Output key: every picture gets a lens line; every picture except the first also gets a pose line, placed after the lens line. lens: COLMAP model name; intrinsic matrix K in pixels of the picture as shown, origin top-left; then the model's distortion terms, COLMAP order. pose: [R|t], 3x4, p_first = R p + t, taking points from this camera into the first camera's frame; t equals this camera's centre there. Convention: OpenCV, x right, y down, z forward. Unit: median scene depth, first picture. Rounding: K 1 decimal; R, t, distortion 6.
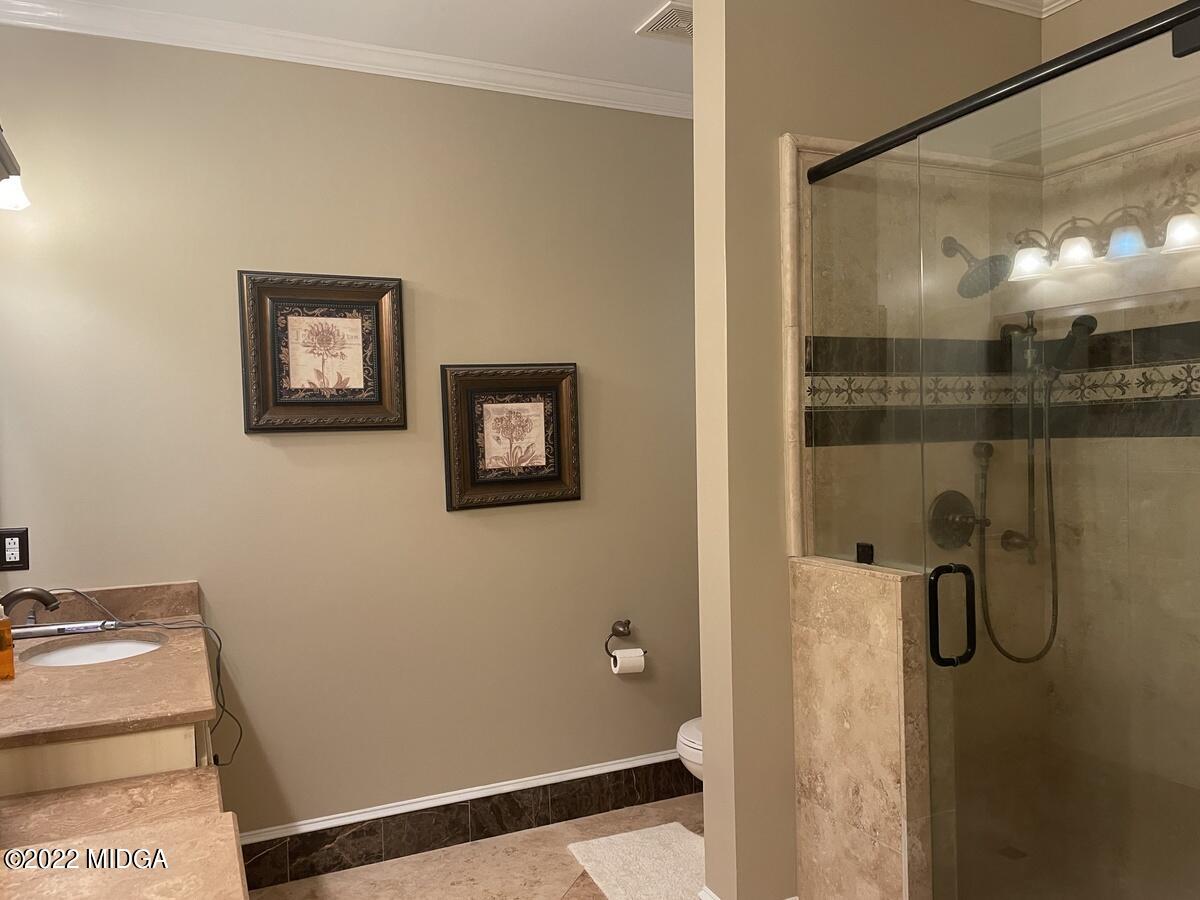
lens RADIAL K [[904.9, 0, 594.8], [0, 904.9, 453.5], [0, 0, 1]] dist [0.076017, -0.103325]
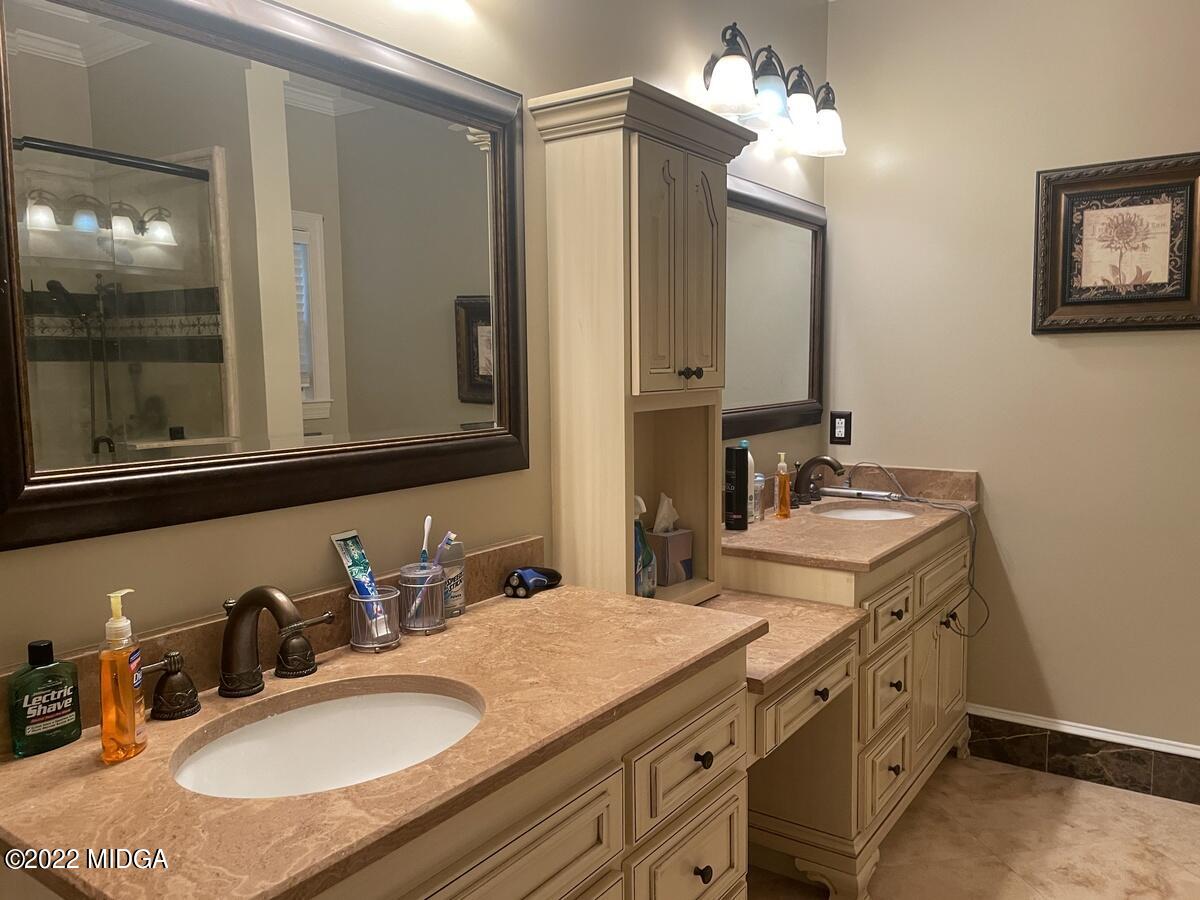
lens RADIAL K [[904.9, 0, 590.7], [0, 904.9, 448.0], [0, 0, 1]] dist [0.076017, -0.103325]
pose [[0.499949, 0.098050, -0.860486, 0.260250], [-0.014004, 0.994356, 0.105168, 0.003369], [0.865941, -0.040528, 0.498501, 0.056718]]
